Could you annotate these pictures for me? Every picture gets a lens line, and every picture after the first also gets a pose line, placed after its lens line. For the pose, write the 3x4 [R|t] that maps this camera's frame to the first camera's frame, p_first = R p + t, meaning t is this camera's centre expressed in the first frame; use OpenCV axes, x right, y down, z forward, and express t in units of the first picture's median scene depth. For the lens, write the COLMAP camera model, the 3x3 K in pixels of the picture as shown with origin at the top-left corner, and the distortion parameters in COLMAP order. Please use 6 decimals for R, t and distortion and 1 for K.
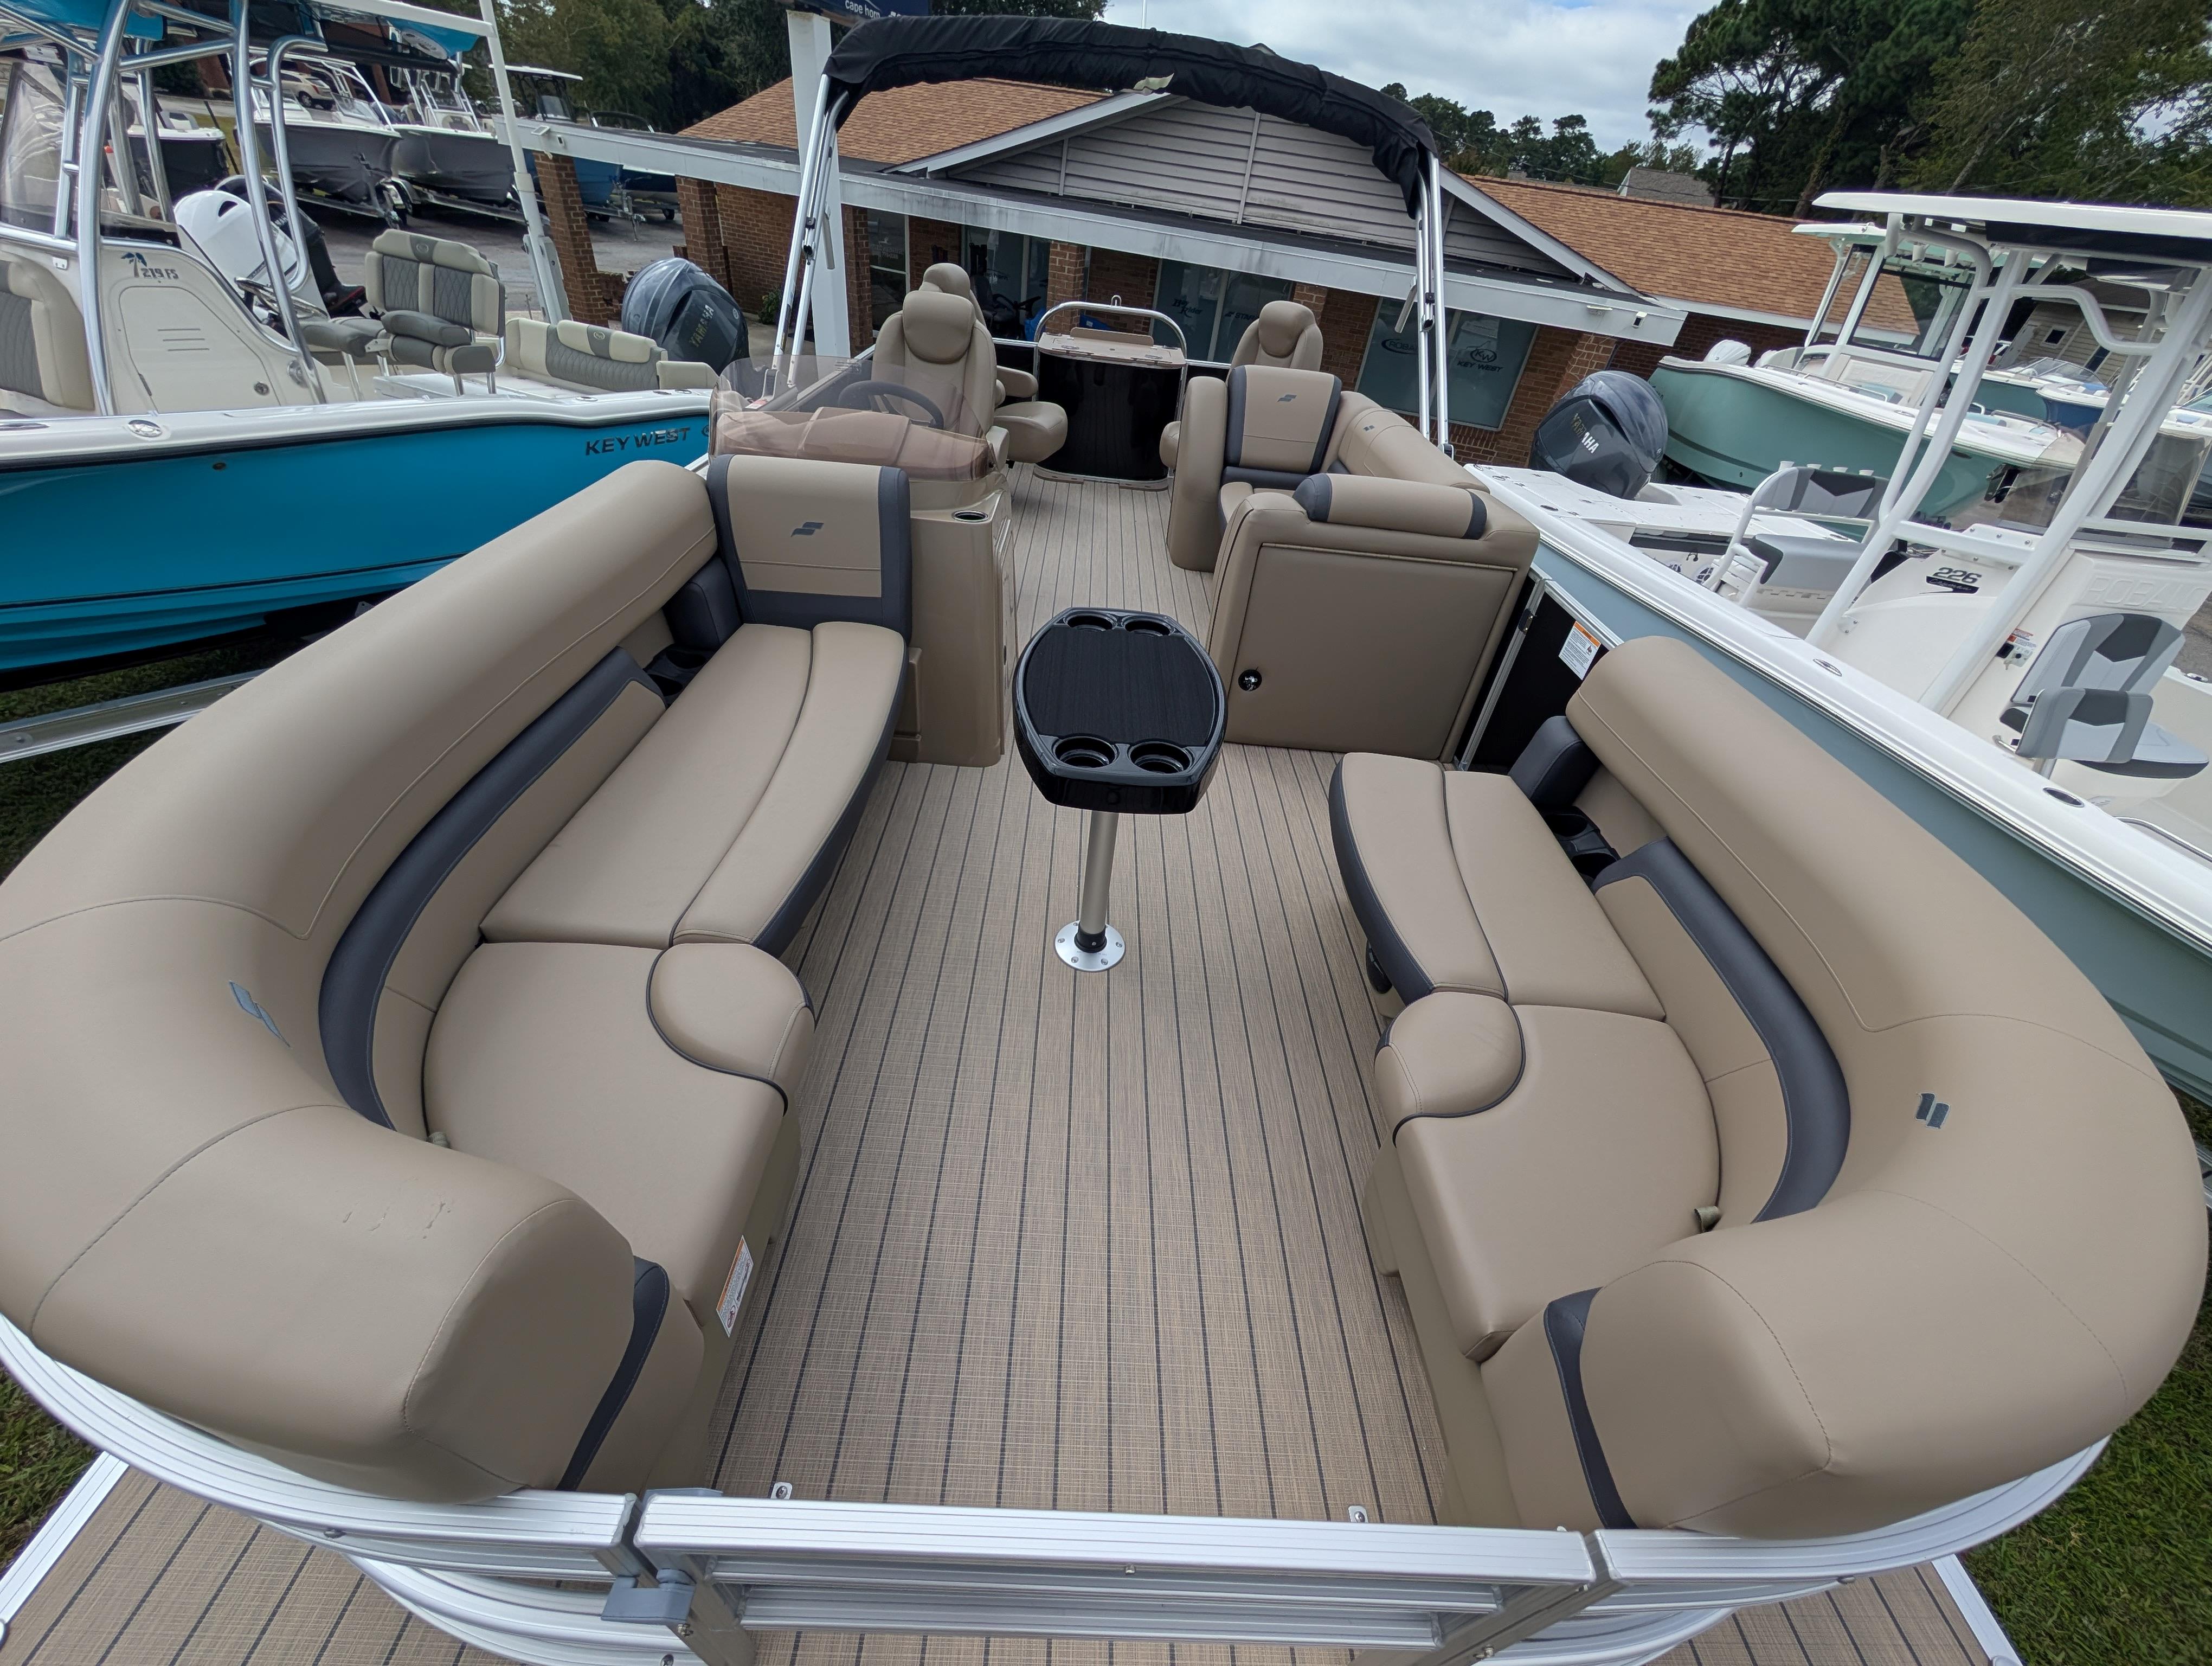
lens RADIAL K [[840.0, 0, 1095.4], [0, 840.0, 835.5], [0, 0, 1]] dist [0.000140, 0.000216]
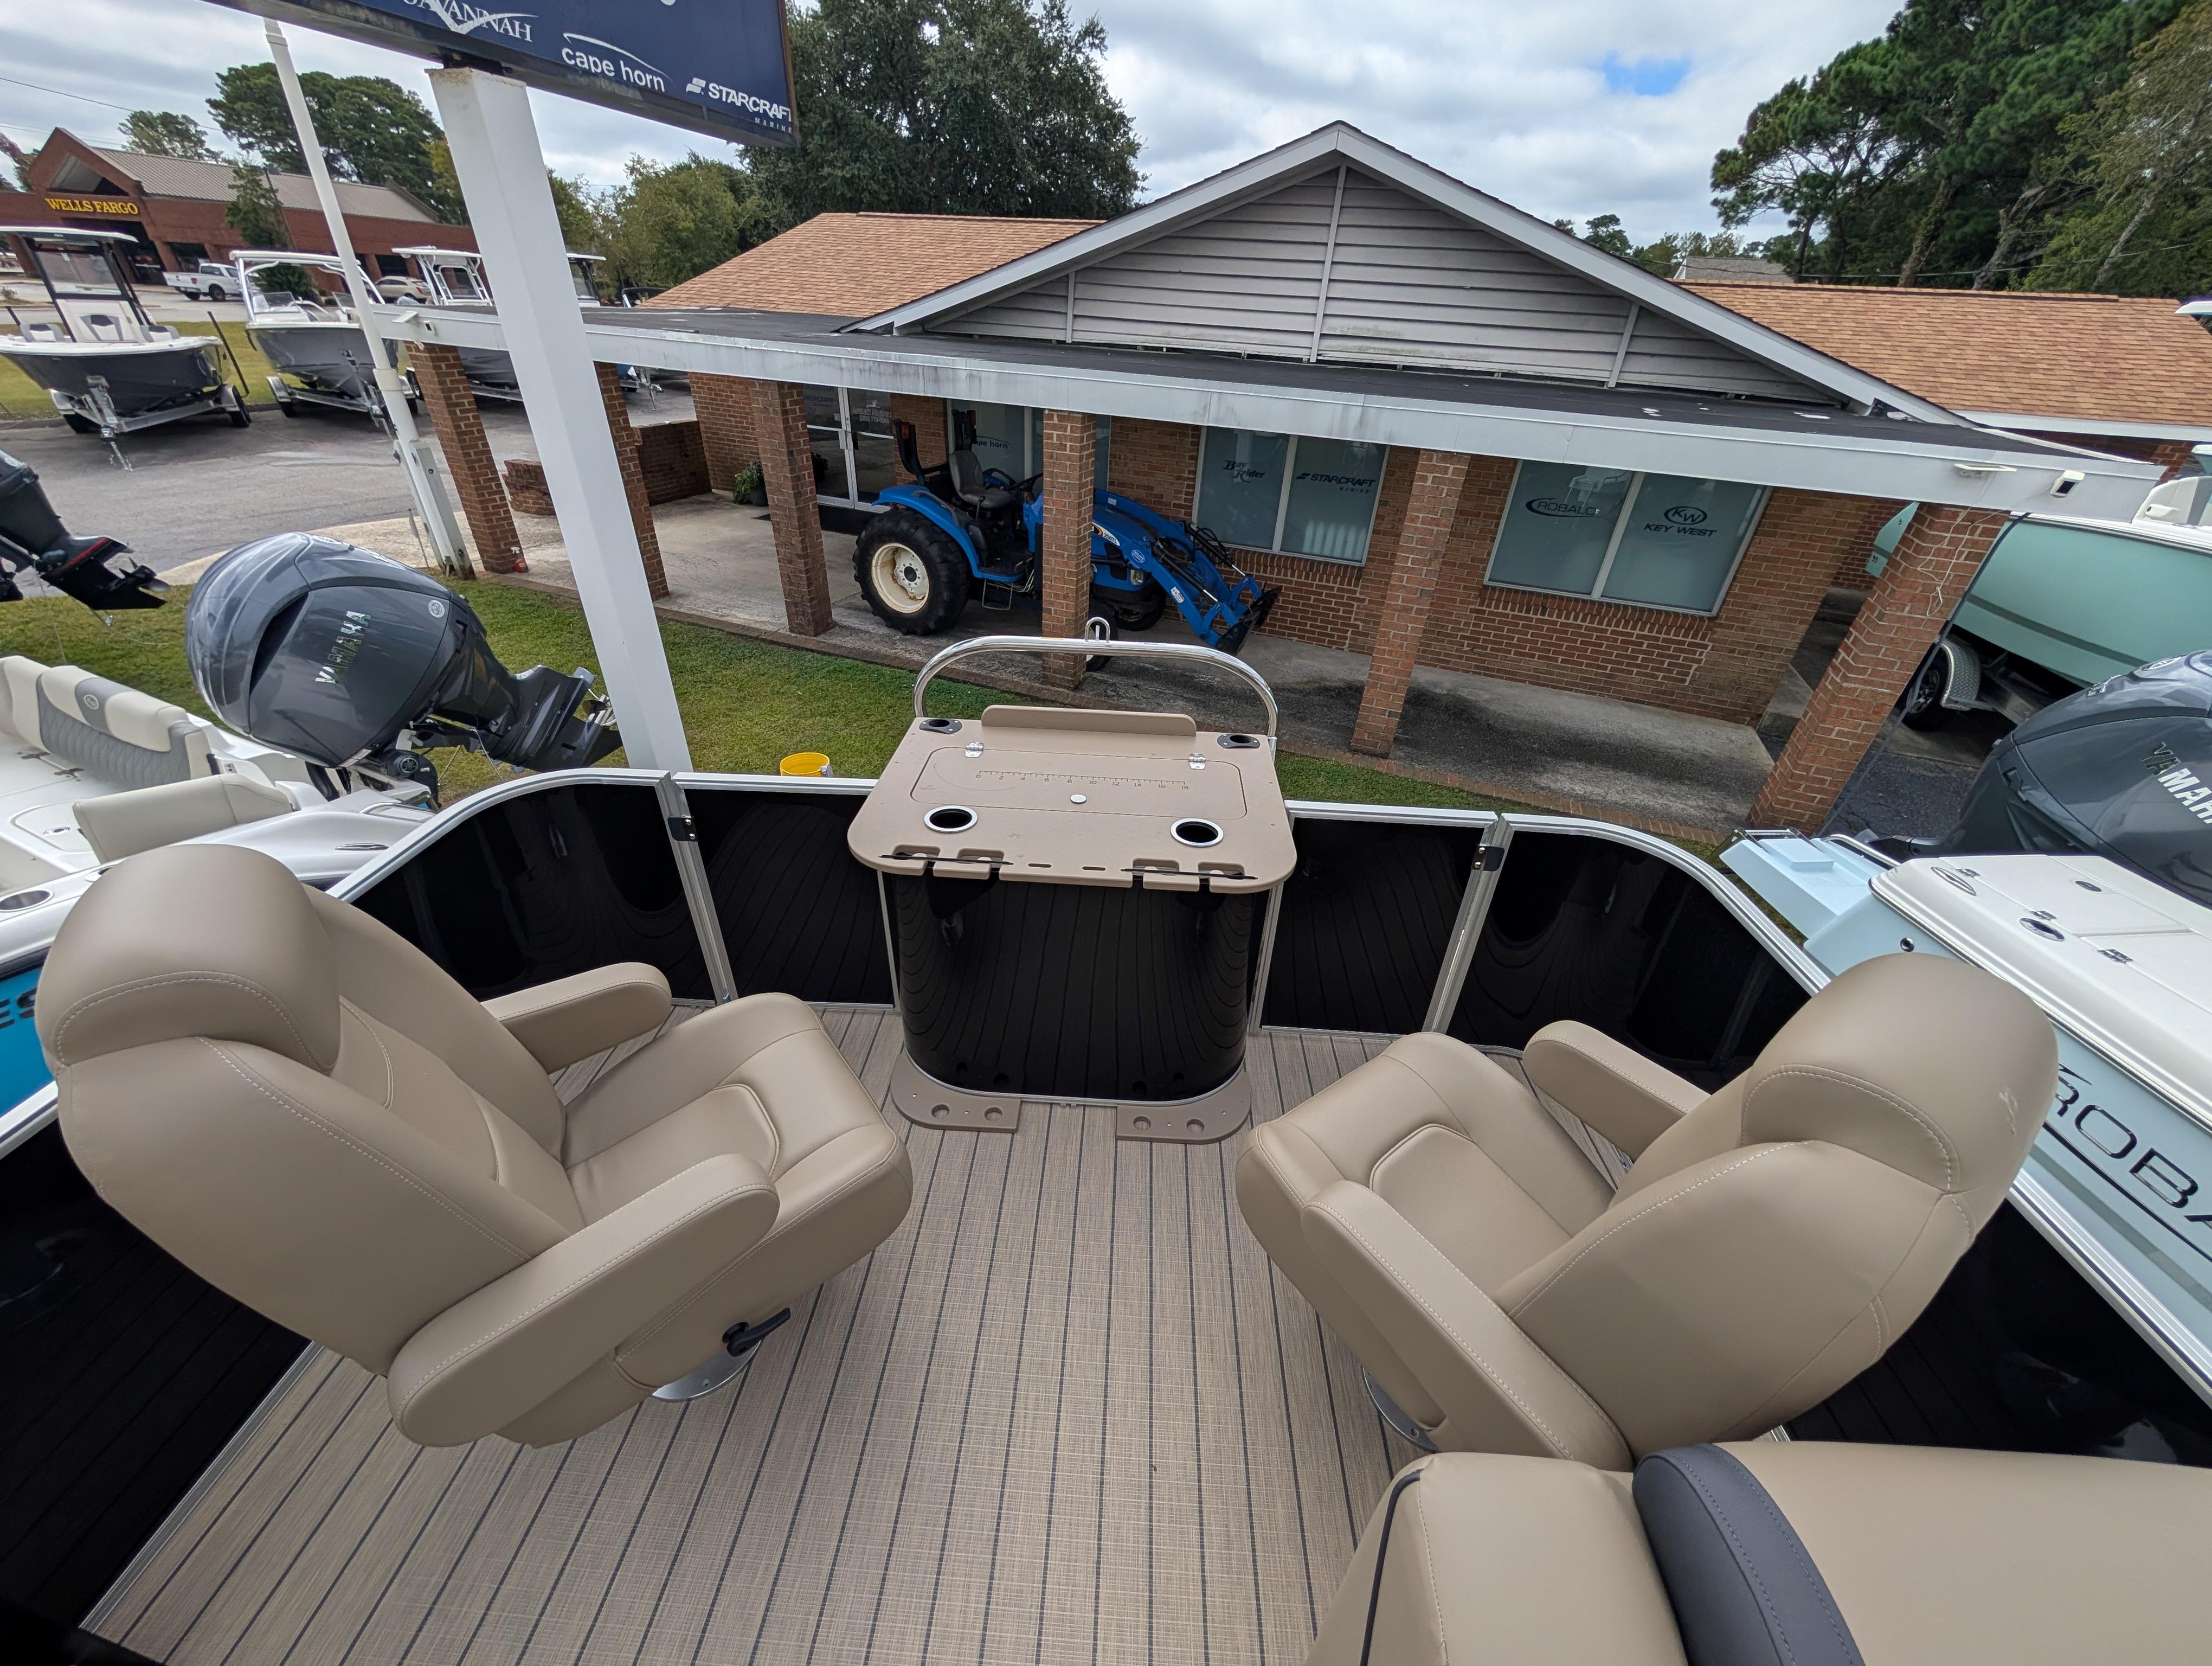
lens RADIAL K [[840.0, 0, 1098.0], [0, 840.0, 835.6], [0, 0, 1]] dist [0.000140, 0.000216]
pose [[0.996825, -0.032248, -0.072803, 0.030189], [0.024454, 0.994117, -0.105517, -0.299460], [0.075778, 0.103402, 0.991749, 0.371272]]
